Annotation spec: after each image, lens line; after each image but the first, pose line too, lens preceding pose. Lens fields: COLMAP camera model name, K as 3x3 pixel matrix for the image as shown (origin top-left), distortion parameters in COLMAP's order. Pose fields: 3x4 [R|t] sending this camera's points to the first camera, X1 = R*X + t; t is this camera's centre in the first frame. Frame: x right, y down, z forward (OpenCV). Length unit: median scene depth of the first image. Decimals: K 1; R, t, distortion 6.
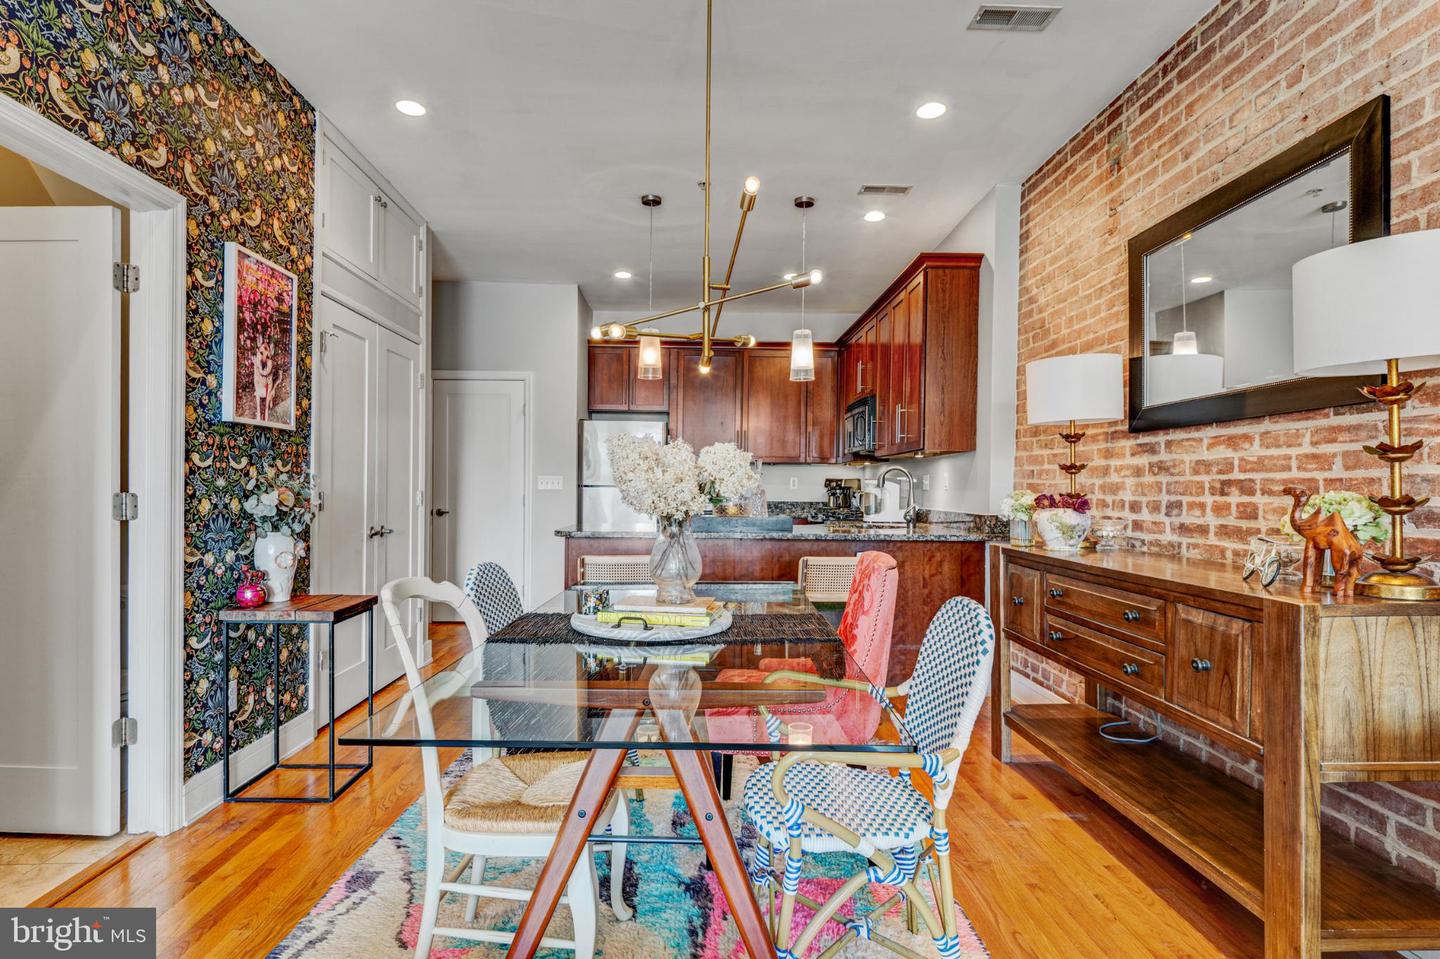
lens RADIAL K [[732.5, 0, 732.0], [0, 732.5, 494.7], [0, 0, 1]] dist [-0.007251, 0.001789]
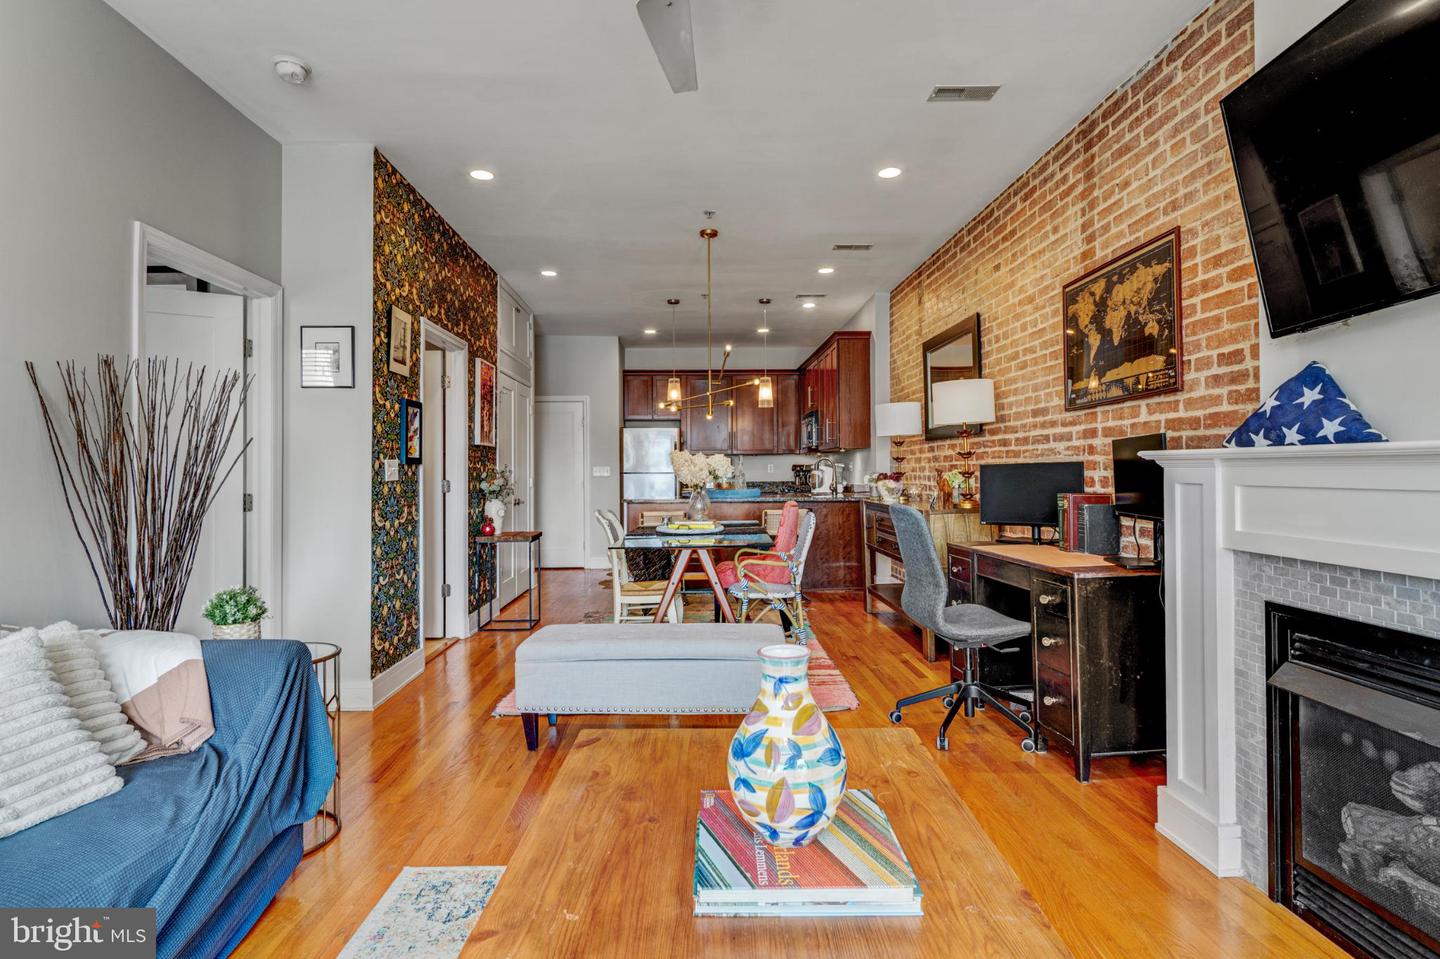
lens RADIAL K [[732.5, 0, 752.1], [0, 732.5, 464.2], [0, 0, 1]] dist [-0.007251, 0.001789]
pose [[0.999350, -0.018391, 0.031022, 0.015084], [0.019002, 0.999629, -0.019514, 0.007954], [-0.030651, 0.020091, 0.999328, -0.972681]]
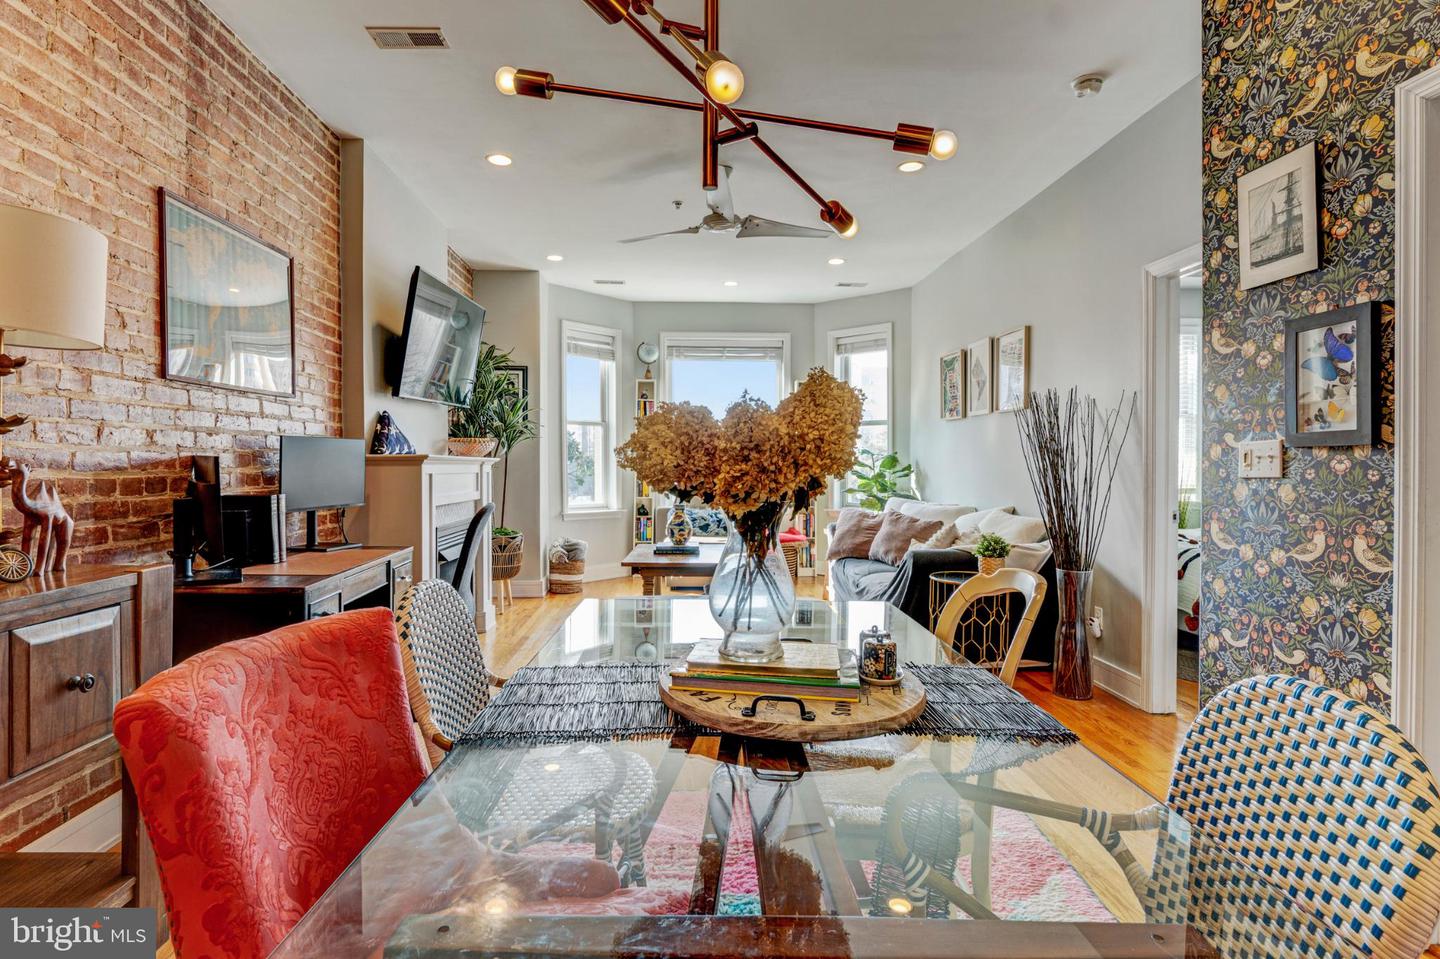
lens RADIAL K [[732.5, 0, 718.8], [0, 732.5, 478.5], [0, 0, 1]] dist [-0.007251, 0.001789]
pose [[-0.999852, -0.011332, -0.012920, -0.030445], [-0.011695, 0.999530, 0.028349, -0.014072], [0.012592, 0.028496, -0.999515, 1.145472]]
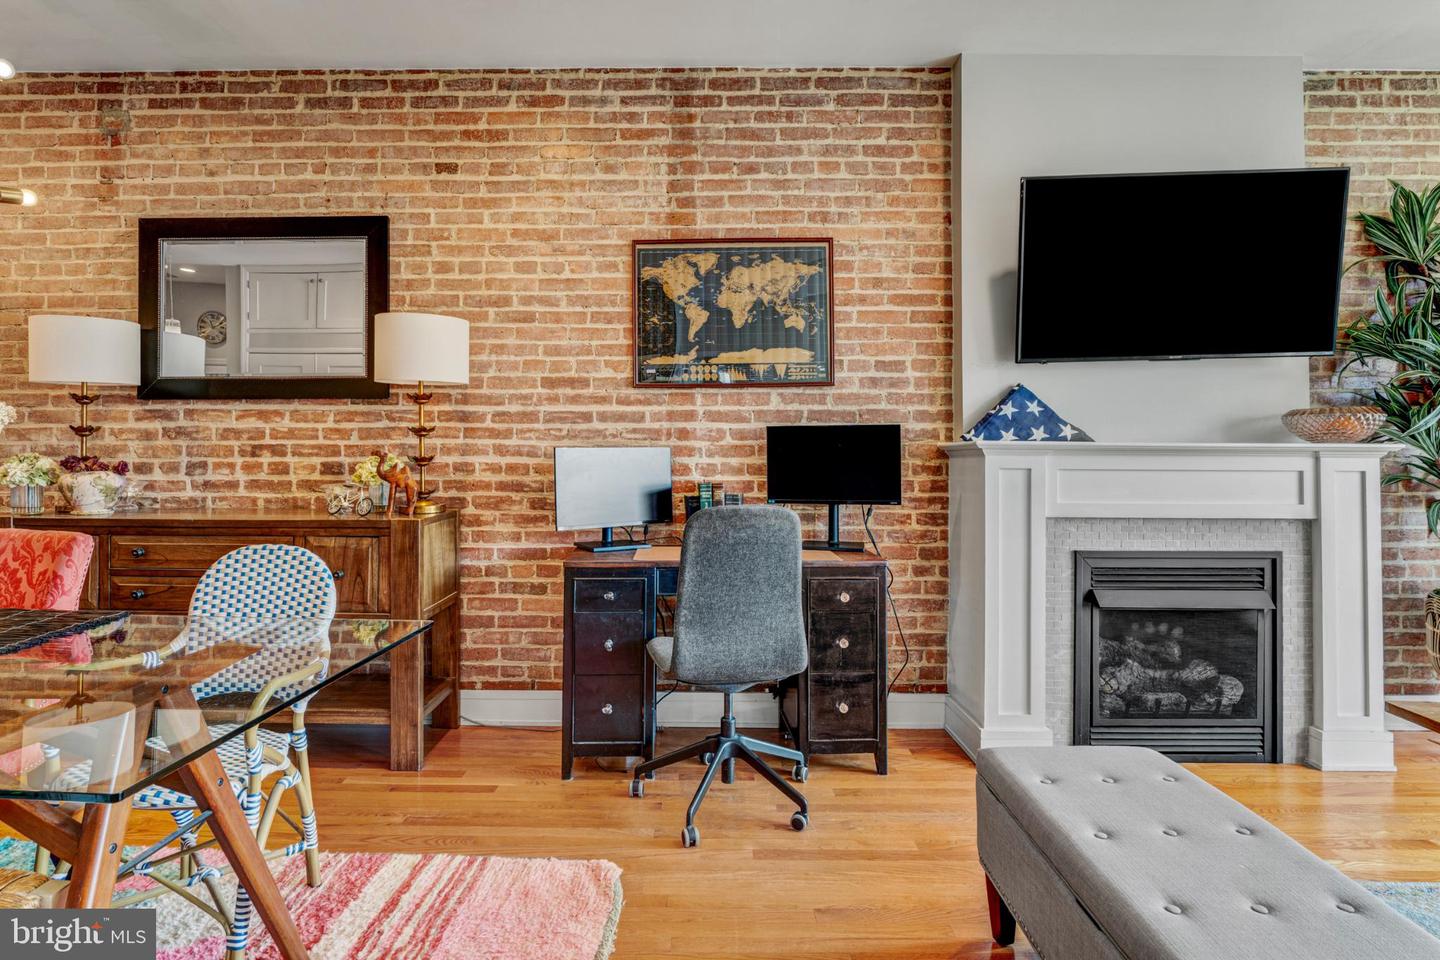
lens RADIAL K [[732.5, 0, 690.3], [0, 732.5, 438.9], [0, 0, 1]] dist [-0.007251, 0.001789]
pose [[0.060166, 0.014181, 0.998088, -0.477435], [0.006700, 0.999871, -0.014610, -0.005447], [-0.998166, 0.007566, 0.060064, 0.135485]]
